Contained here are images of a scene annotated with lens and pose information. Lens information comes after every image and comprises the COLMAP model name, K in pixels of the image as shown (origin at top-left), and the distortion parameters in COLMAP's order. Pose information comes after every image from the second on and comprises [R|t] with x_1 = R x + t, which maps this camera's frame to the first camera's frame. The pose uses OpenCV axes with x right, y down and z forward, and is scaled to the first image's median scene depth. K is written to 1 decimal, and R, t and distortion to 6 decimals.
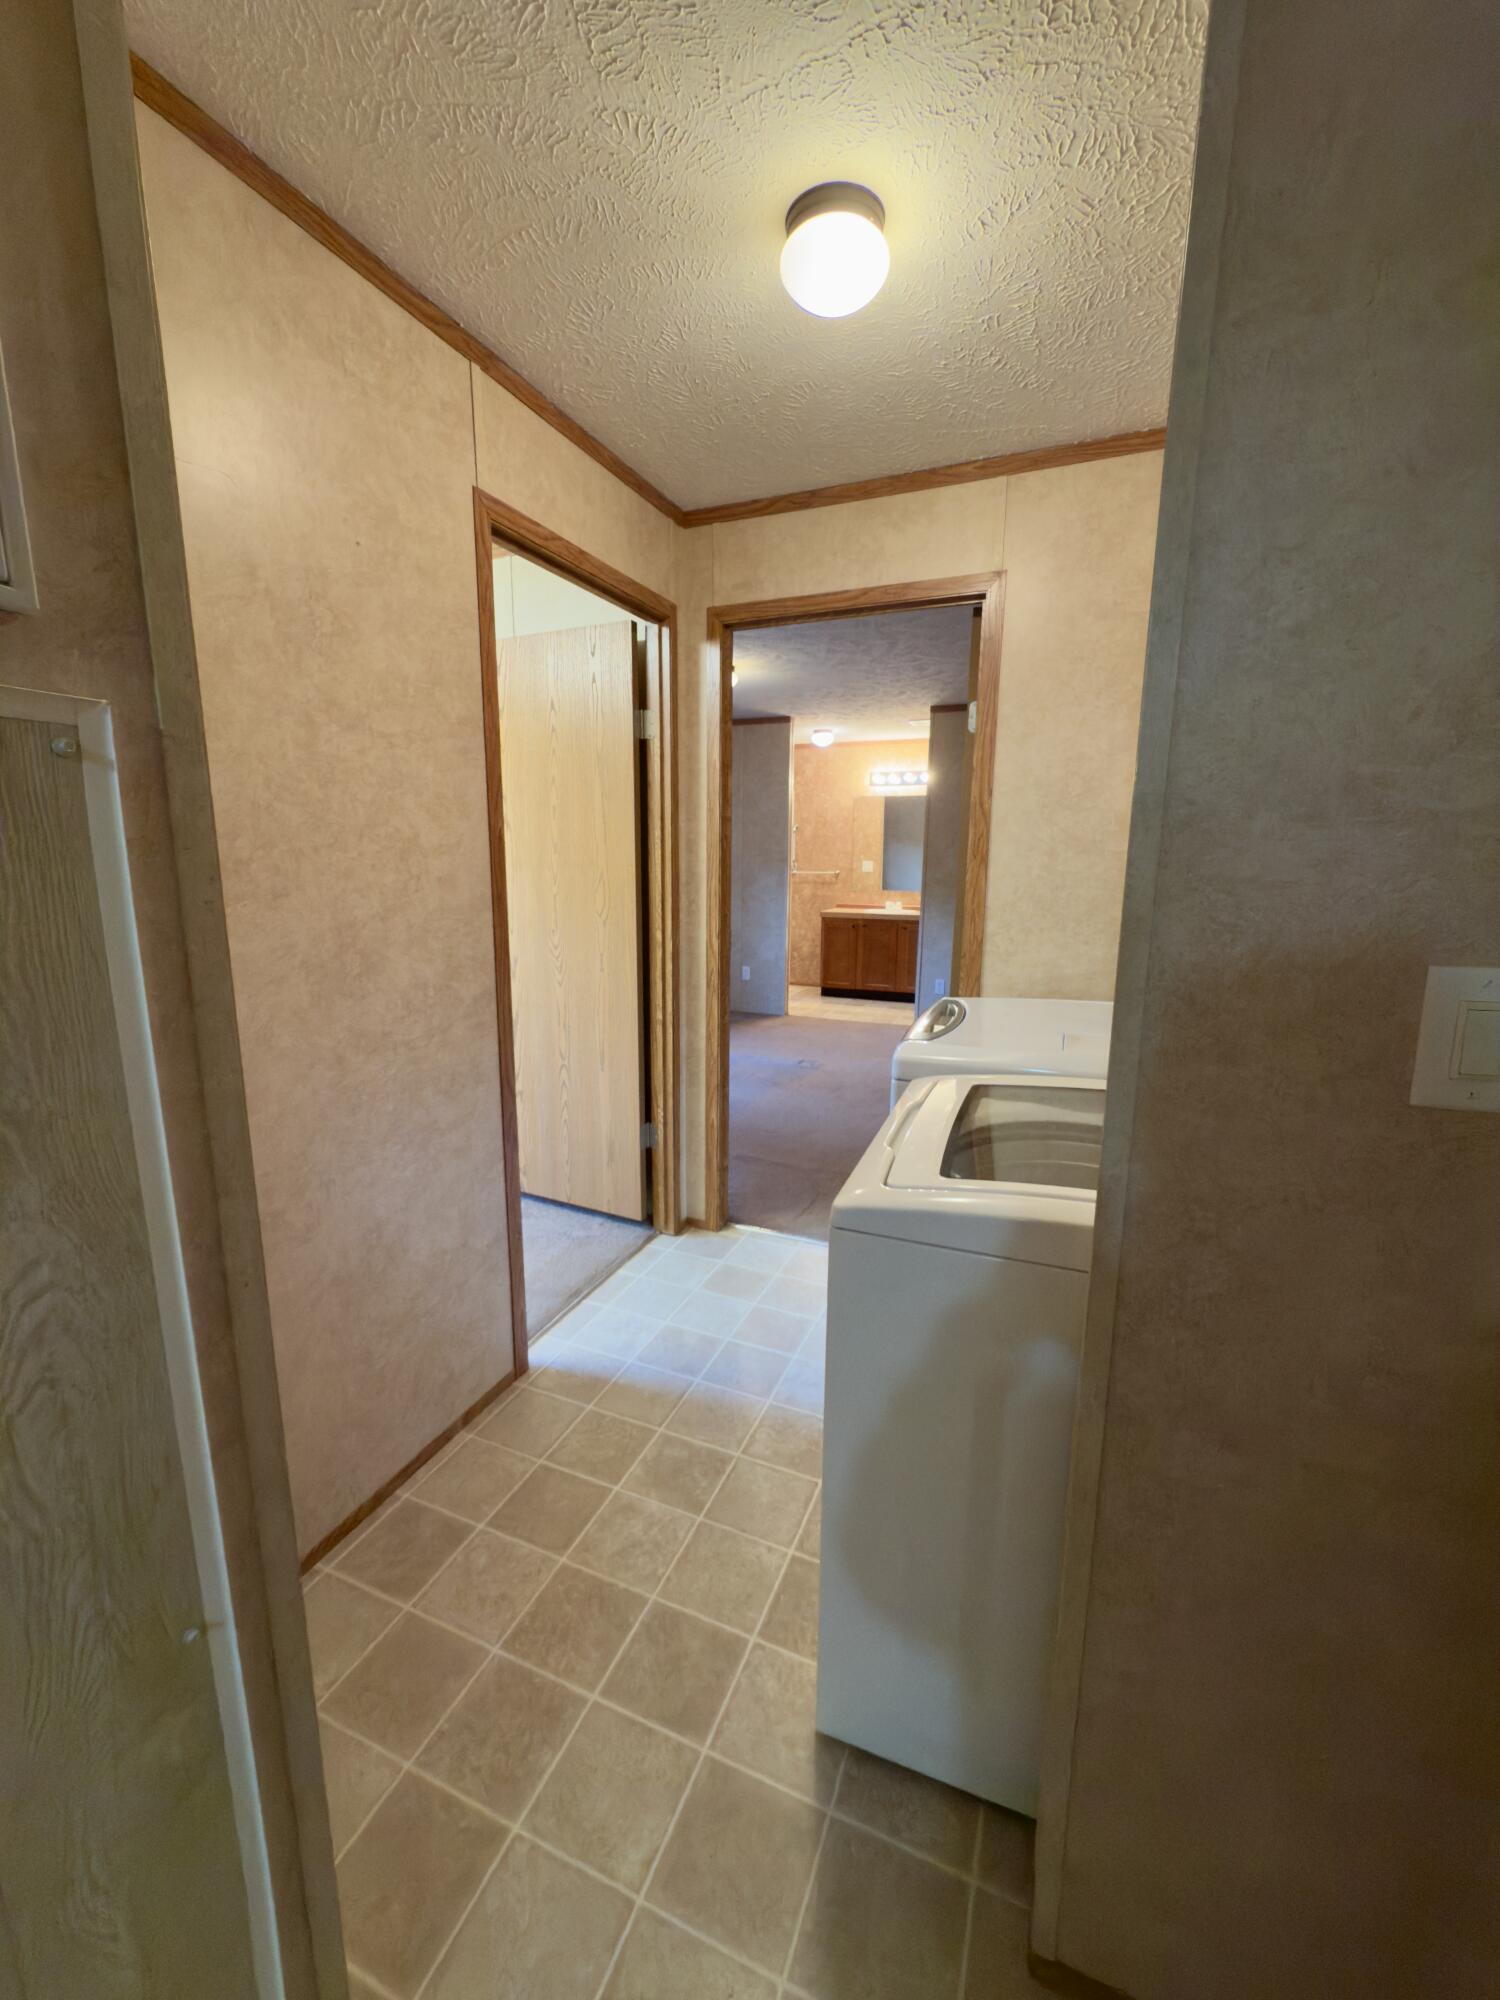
lens RADIAL K [[792.3, 0, 750.5], [0, 792.3, 1002.3], [0, 0, 1]] dist [-0.000725, -0.000008]
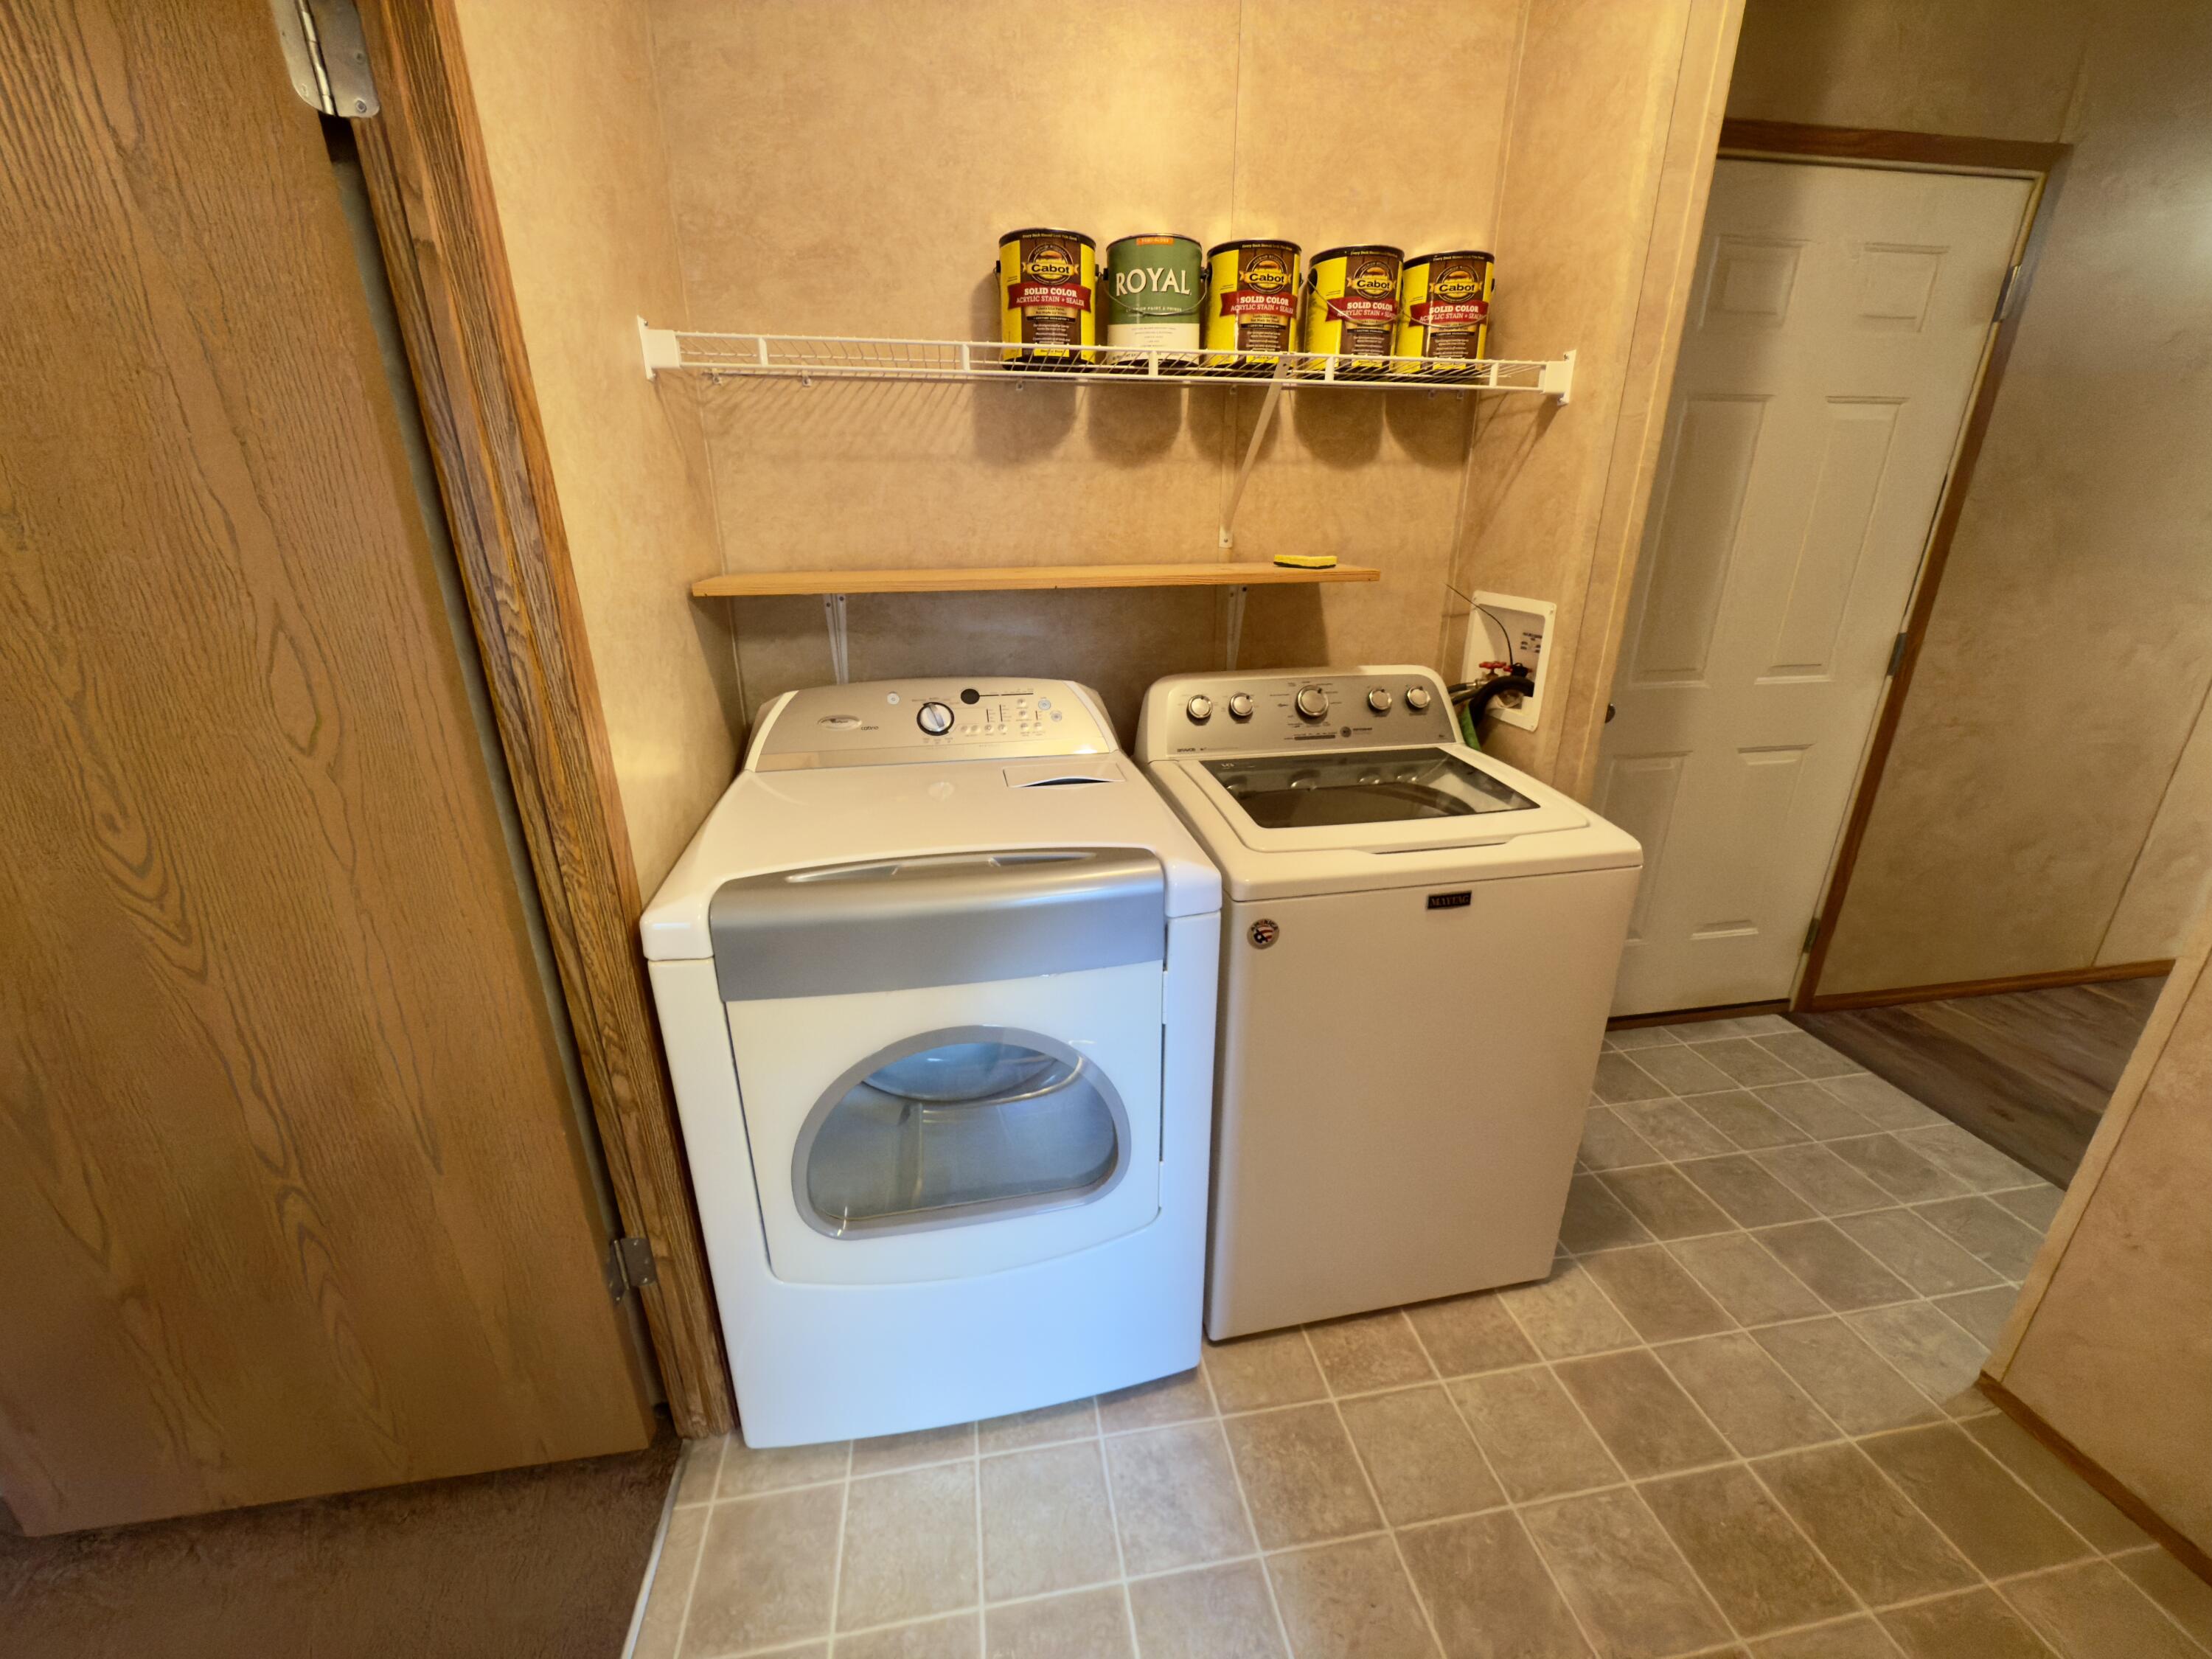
lens RADIAL K [[876.3, 0, 1106.2], [0, 876.3, 825.6], [0, 0, 1]] dist [-0.000725, -0.000008]
pose [[-0.532071, -0.303566, 0.790410, -0.343703], [0.152410, 0.883932, 0.442080, -0.333144], [-0.832870, 0.355684, -0.424048, 1.591531]]
